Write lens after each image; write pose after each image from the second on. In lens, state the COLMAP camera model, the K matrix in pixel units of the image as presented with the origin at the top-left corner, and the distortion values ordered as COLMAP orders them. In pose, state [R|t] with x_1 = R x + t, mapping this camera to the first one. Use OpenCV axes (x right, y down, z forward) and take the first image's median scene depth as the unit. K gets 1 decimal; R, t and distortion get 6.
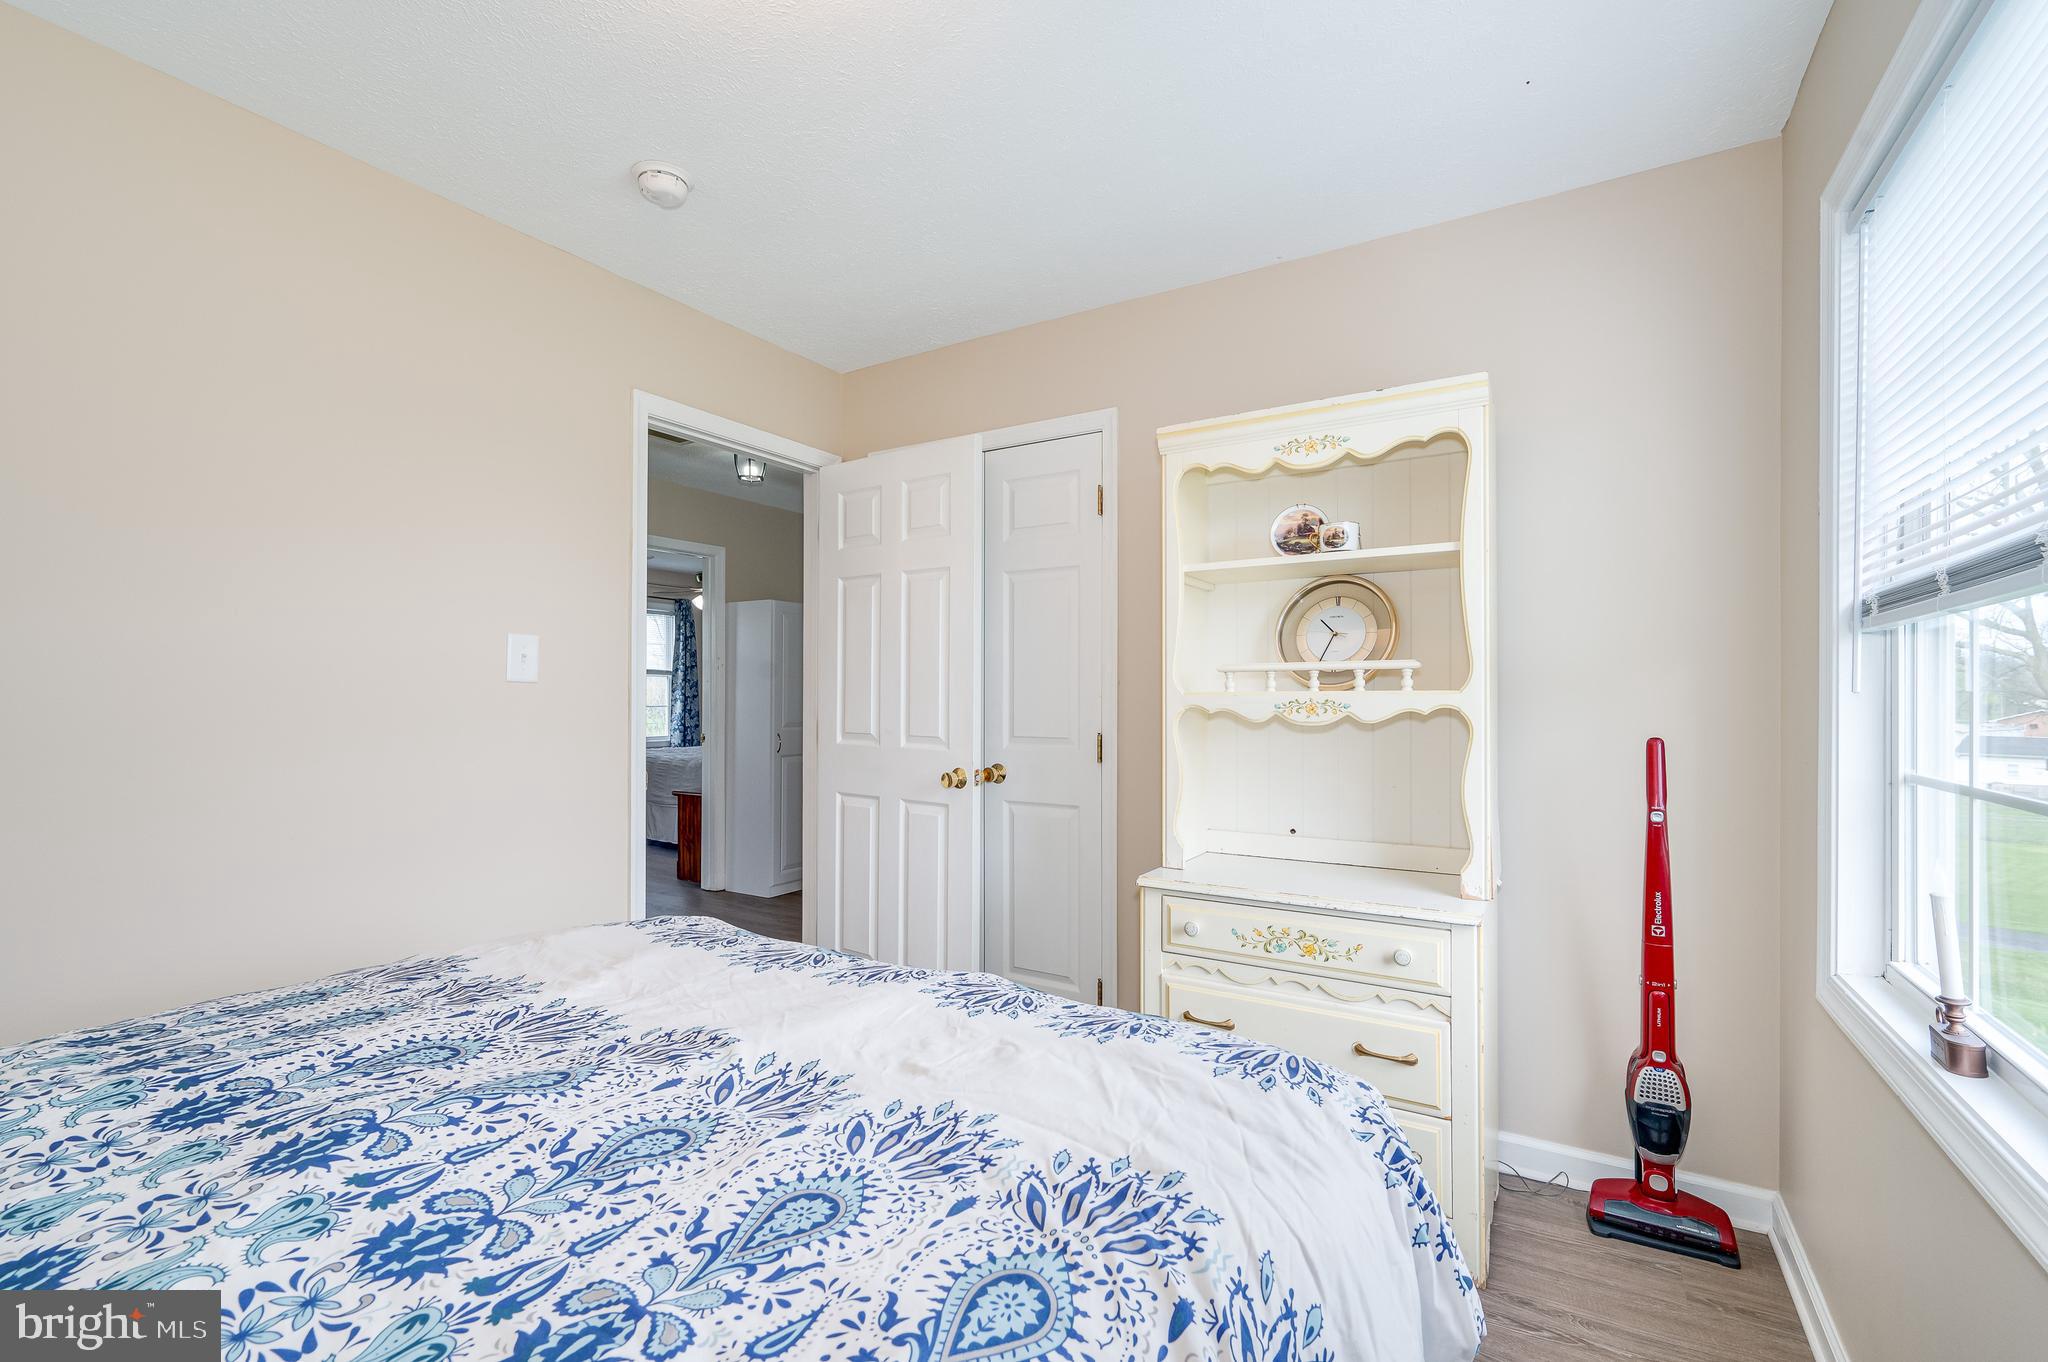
lens RADIAL K [[930.5, 0, 1027.5], [0, 930.5, 688.5], [0, 0, 1]] dist [0.002410, -0.000727]
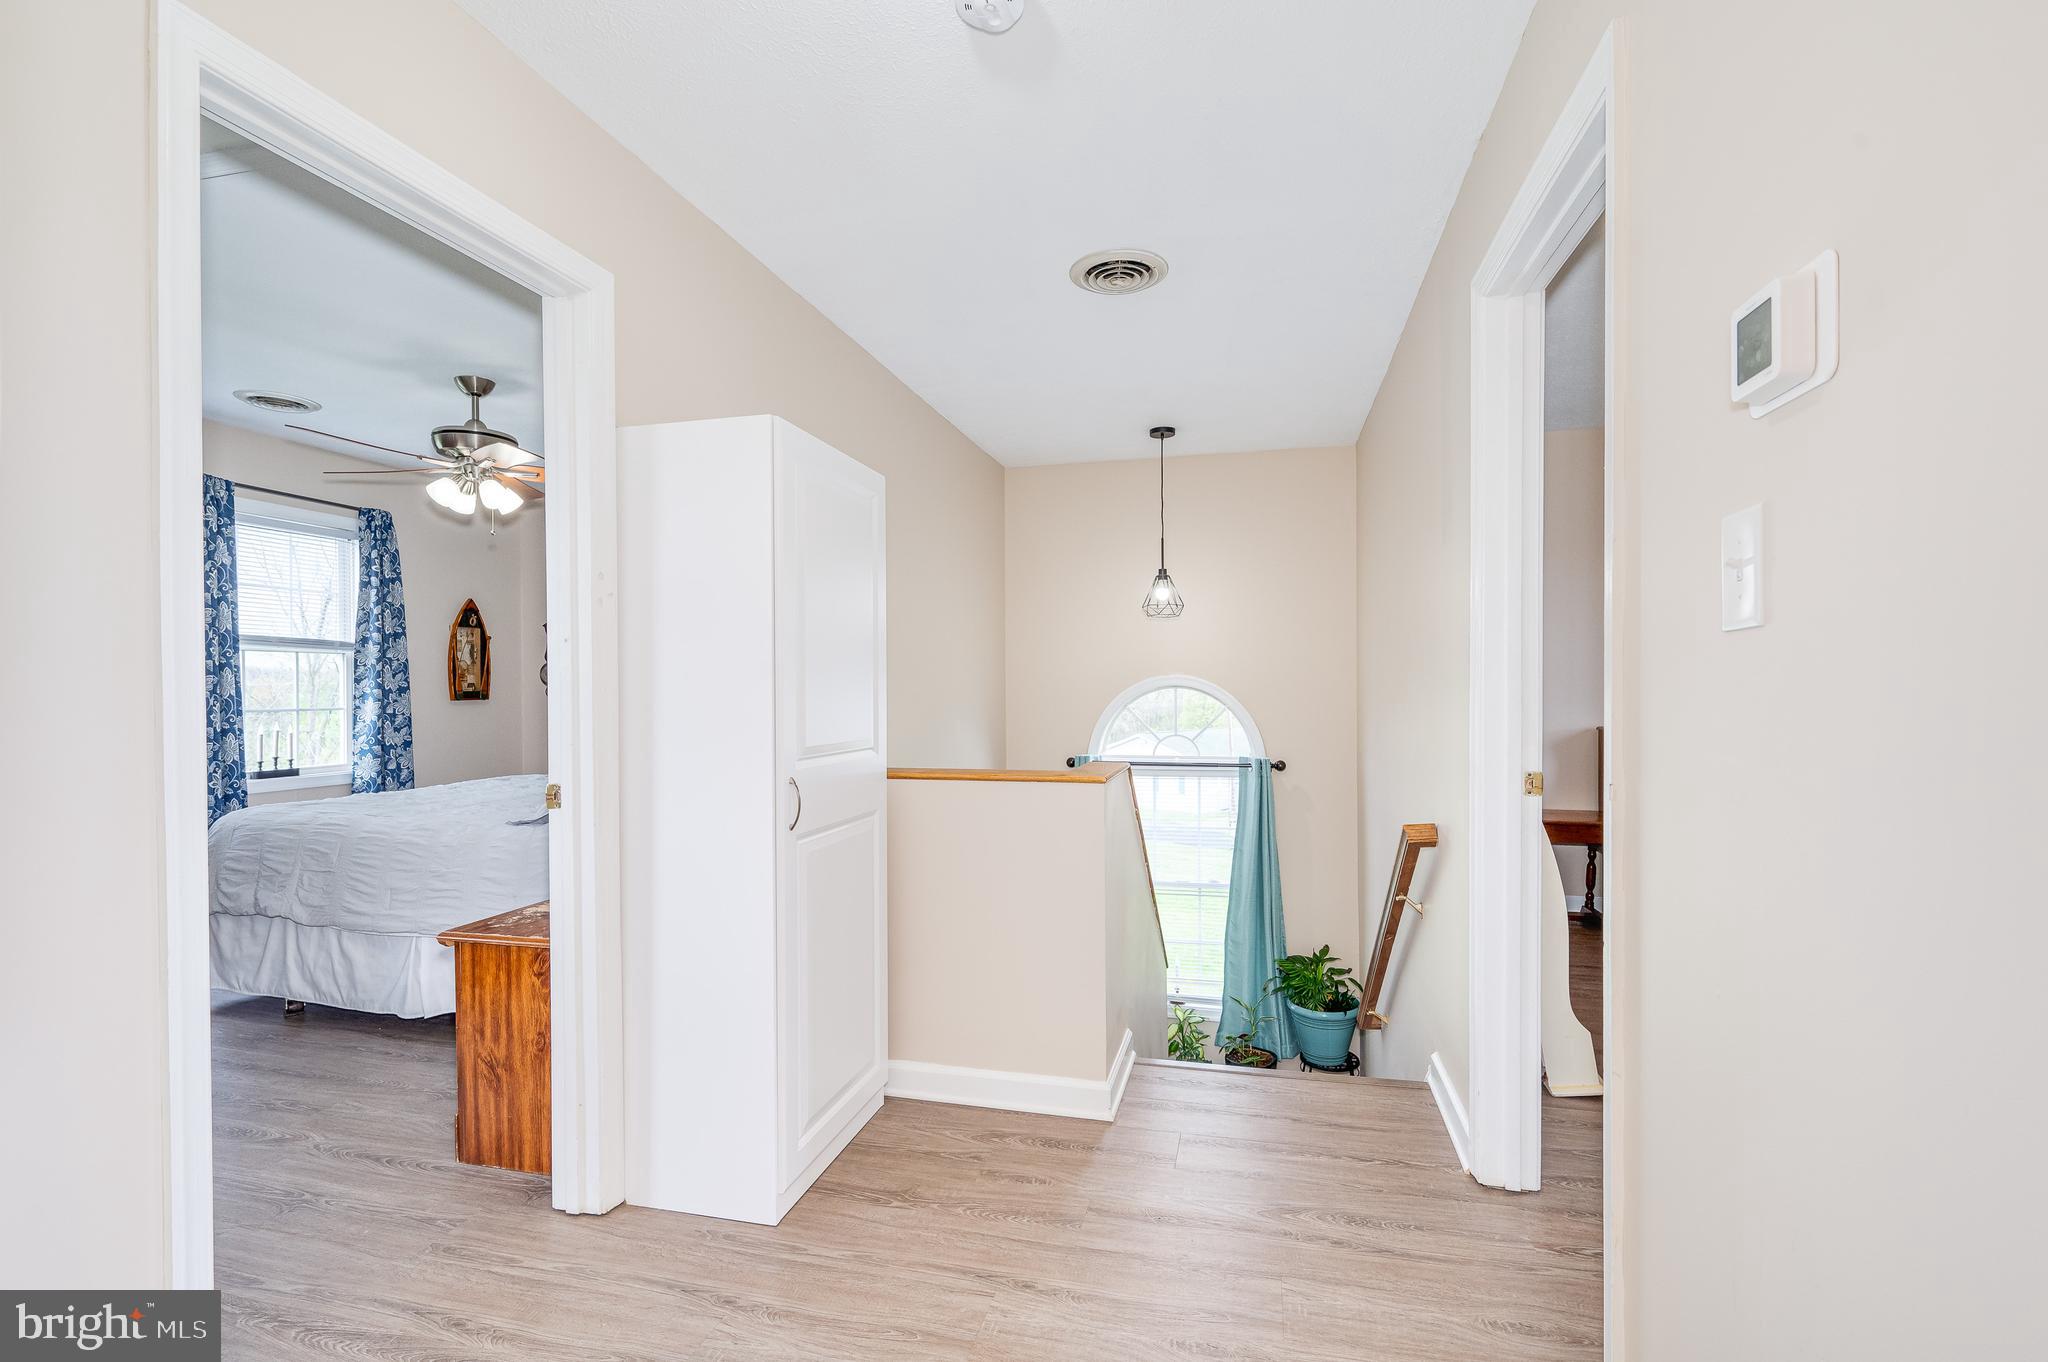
lens RADIAL K [[930.5, 0, 1013.0], [0, 930.5, 685.4], [0, 0, 1]] dist [0.002410, -0.000727]
pose [[0.955729, -0.012607, 0.293979, -0.178159], [0.011477, 0.999919, 0.005569, 0.006923], [-0.294026, -0.001948, 0.955796, 0.377983]]
